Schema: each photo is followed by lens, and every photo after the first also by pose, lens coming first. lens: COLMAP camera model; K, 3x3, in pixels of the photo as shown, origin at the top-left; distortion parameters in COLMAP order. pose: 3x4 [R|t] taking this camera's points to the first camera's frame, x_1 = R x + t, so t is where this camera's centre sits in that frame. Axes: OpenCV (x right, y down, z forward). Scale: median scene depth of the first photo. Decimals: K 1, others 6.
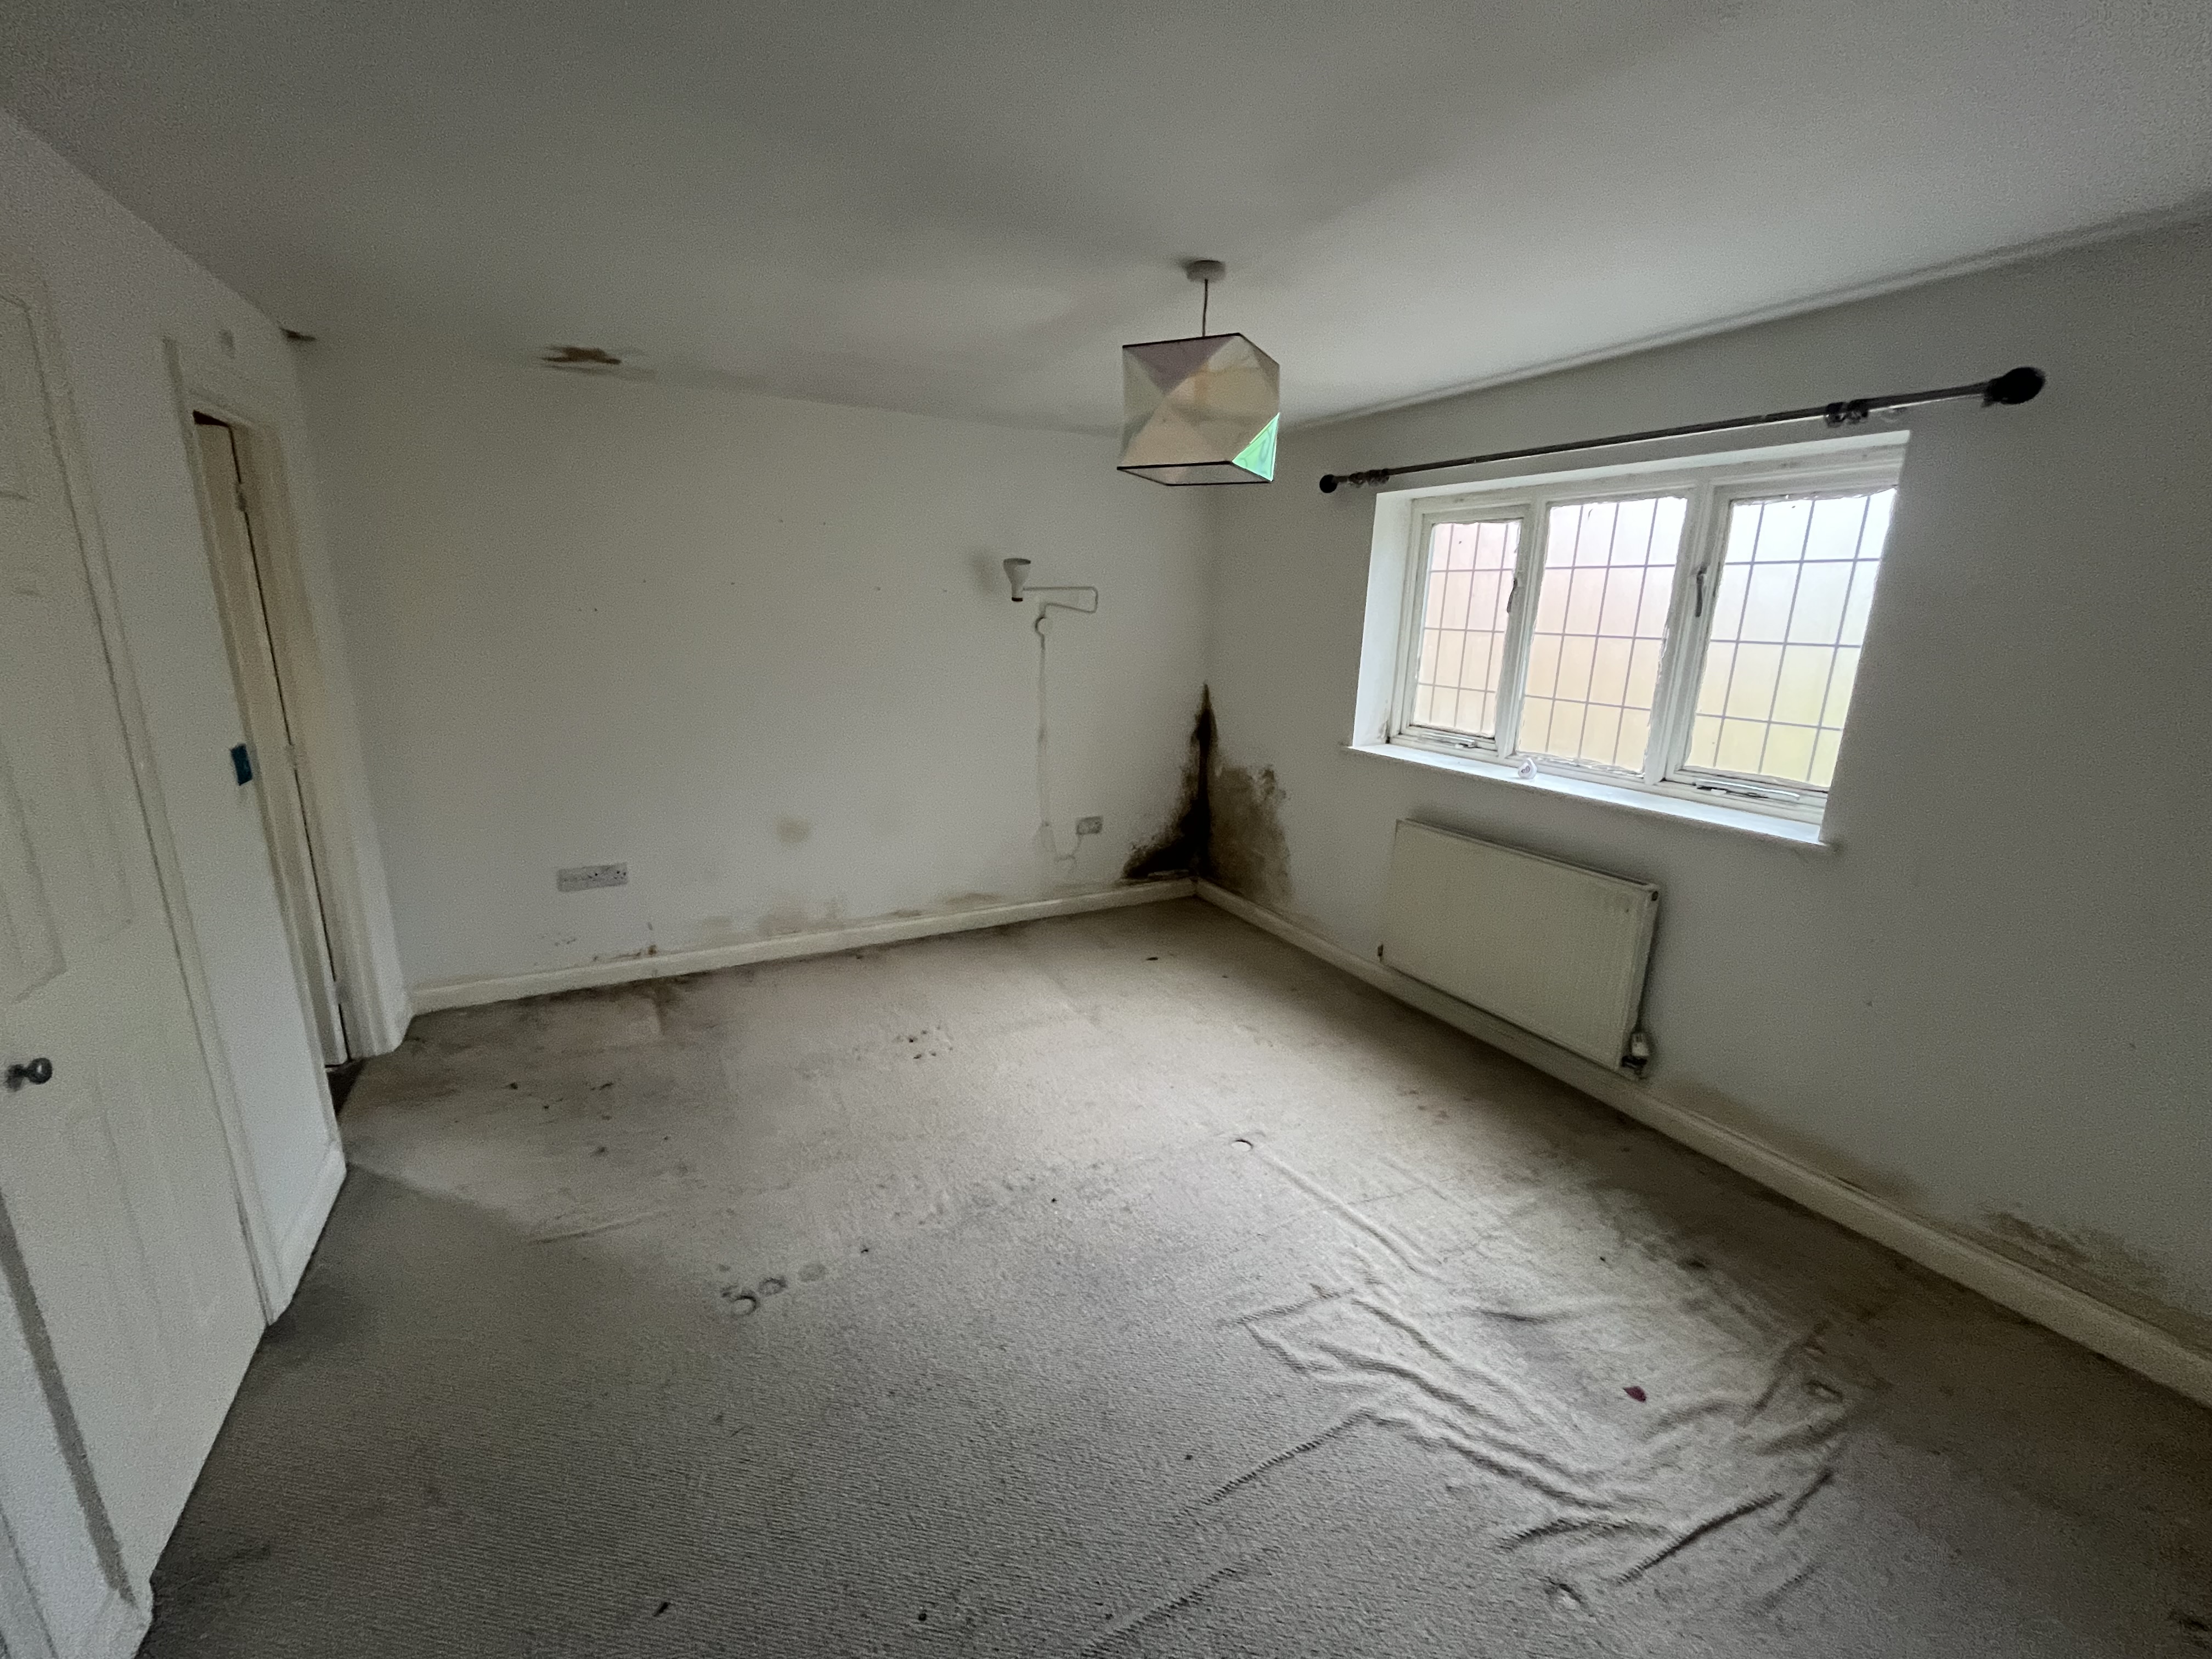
lens RADIAL K [[895.9, 0, 1106.0], [0, 895.9, 829.5], [0, 0, 1]] dist [-0.000622, -0.000221]
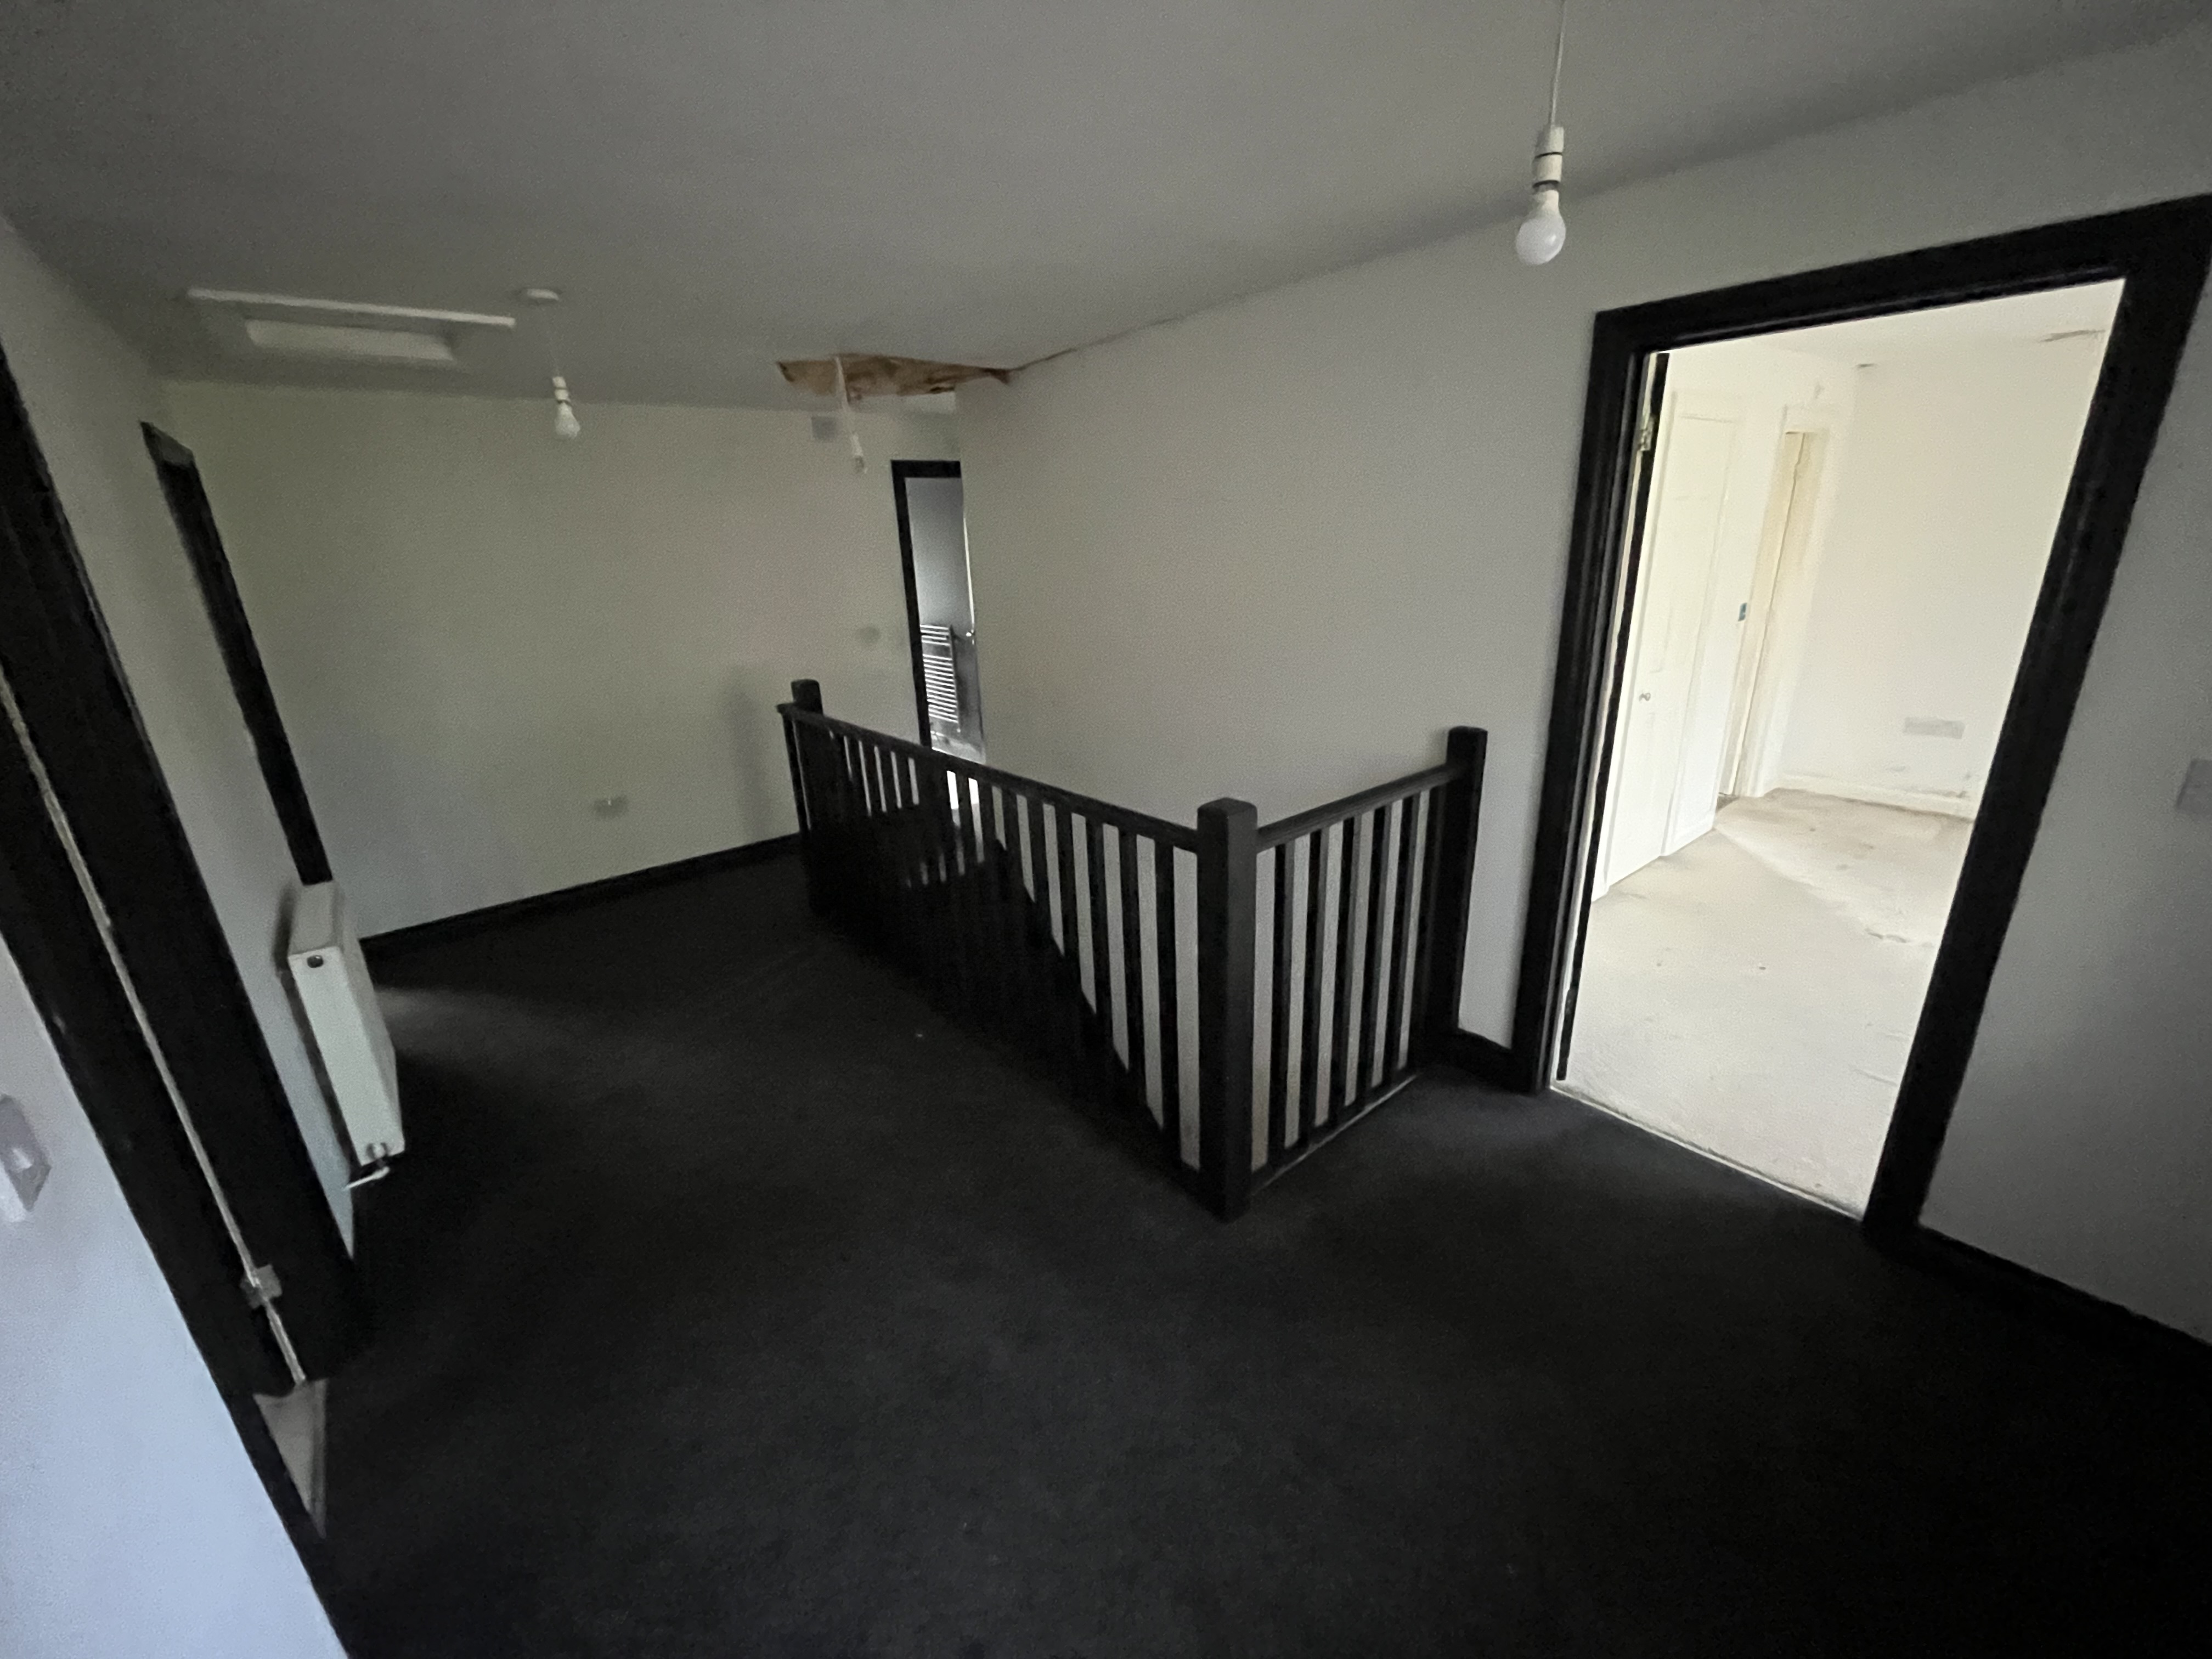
lens RADIAL K [[895.9, 0, 1106.0], [0, 895.9, 829.5], [0, 0, 1]] dist [-0.000622, -0.000221]
pose [[0.183835, 0.288219, -0.939752, 0.596548], [-0.195912, 0.947608, 0.252304, 0.122091], [0.963236, 0.137727, 0.230669, -0.574941]]
